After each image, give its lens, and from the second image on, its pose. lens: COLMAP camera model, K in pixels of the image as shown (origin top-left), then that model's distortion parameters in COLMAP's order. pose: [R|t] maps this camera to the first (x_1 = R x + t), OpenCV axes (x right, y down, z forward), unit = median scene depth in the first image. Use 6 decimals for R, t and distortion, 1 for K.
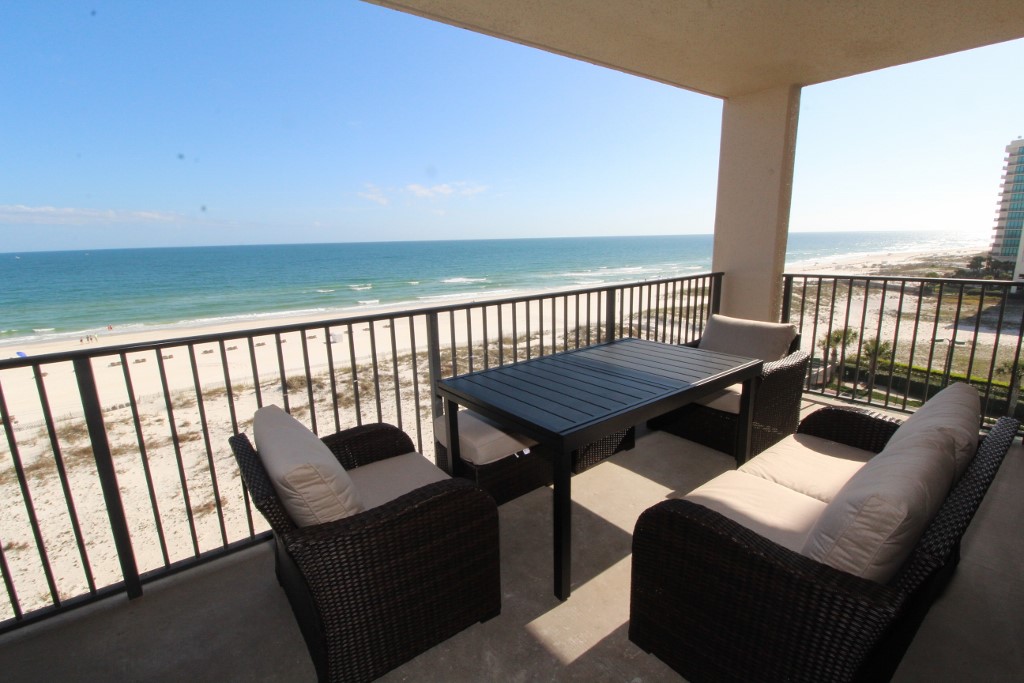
lens RADIAL K [[475.6, 0, 507.6], [0, 475.6, 341.2], [0, 0, 1]] dist [0.000059, -0.013153]
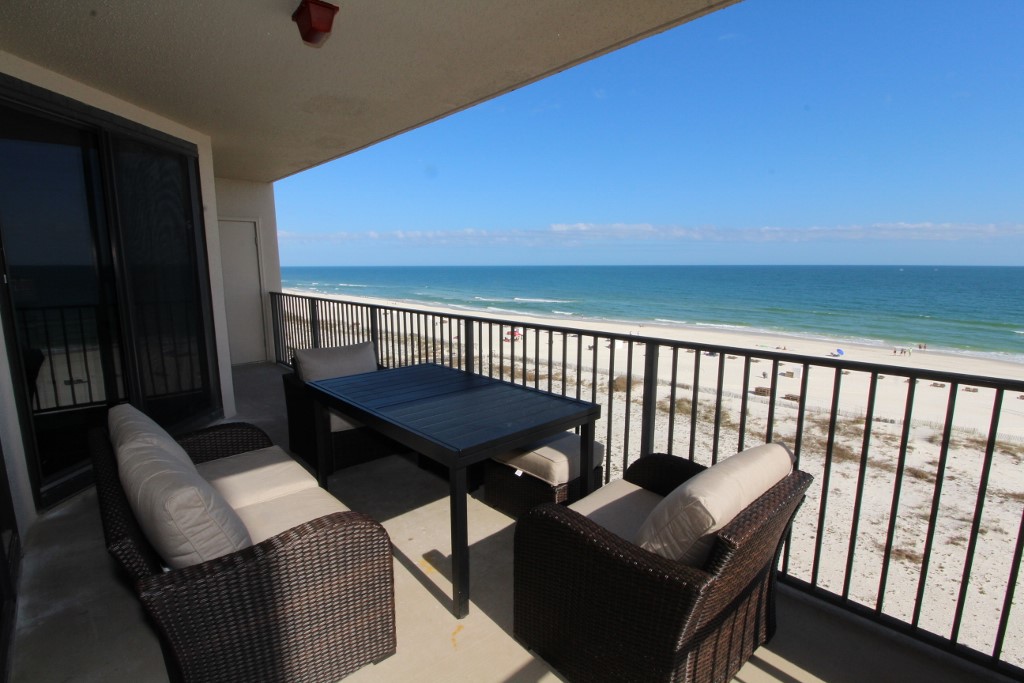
lens RADIAL K [[474.9, 0, 500.0], [0, 474.9, 344.6], [0, 0, 1]] dist [0.000288, -0.013633]
pose [[0.084142, 0.188930, -0.978379, 0.086038], [-0.211461, 0.962883, 0.167752, -0.017398], [0.973758, 0.192774, 0.120970, 0.068782]]
